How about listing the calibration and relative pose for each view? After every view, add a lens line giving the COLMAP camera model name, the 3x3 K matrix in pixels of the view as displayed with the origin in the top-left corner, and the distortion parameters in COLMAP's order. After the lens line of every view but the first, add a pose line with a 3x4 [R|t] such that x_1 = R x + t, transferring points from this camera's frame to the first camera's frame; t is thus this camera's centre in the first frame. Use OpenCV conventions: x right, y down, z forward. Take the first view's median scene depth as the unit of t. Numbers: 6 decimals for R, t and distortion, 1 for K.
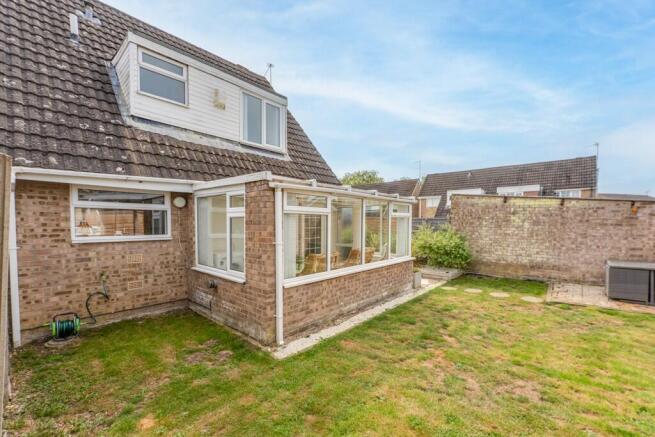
lens RADIAL K [[278.5, 0, 330.5], [0, 278.5, 232.8], [0, 0, 1]] dist [-0.013215, 0.000079]
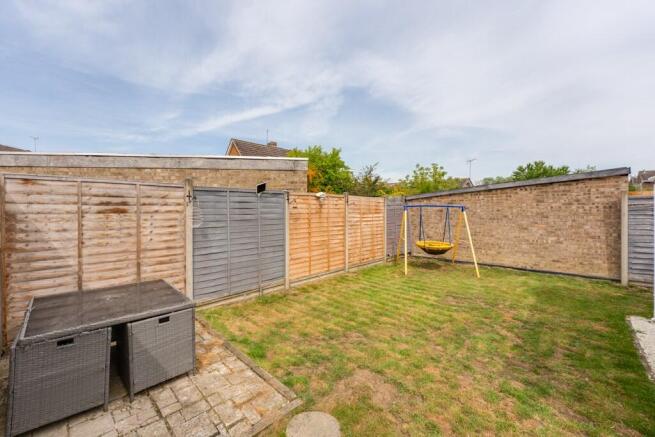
lens RADIAL K [[268.9, 0, 330.1], [0, 268.9, 210.5], [0, 0, 1]] dist [-0.011905, -0.000085]
pose [[-0.999301, 0.000838, 0.037375, 0.794076], [0.002546, 0.998953, 0.045685, -0.067382], [-0.037297, 0.045748, -0.998256, 1.527967]]
